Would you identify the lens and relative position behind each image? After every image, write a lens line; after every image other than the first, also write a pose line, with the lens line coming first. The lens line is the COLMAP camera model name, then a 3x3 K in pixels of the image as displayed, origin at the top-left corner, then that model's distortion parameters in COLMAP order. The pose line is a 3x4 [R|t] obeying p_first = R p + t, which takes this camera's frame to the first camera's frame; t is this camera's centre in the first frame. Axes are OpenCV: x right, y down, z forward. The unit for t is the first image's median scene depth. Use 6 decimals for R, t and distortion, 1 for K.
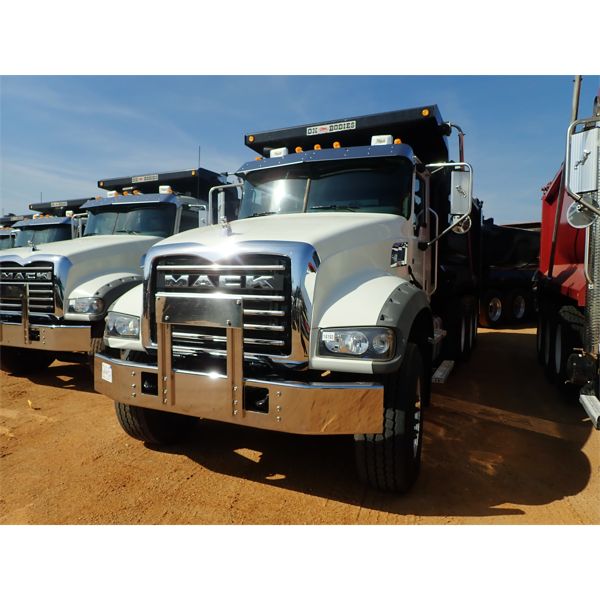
lens RADIAL K [[463.6, 0, 280.8], [0, 463.6, 287.8], [0, 0, 1]] dist [0.026180, -0.035287]
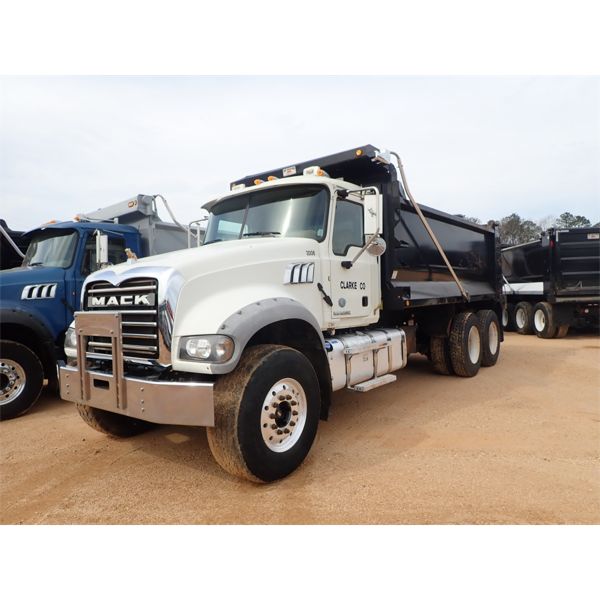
lens RADIAL K [[463.6, 0, 310.3], [0, 463.6, 303.5], [0, 0, 1]] dist [0.026180, -0.035287]
pose [[0.977110, -0.024148, -0.211359, 0.640419], [0.021225, 0.999645, -0.016086, 0.024360], [0.211672, 0.011232, 0.977276, -0.115679]]
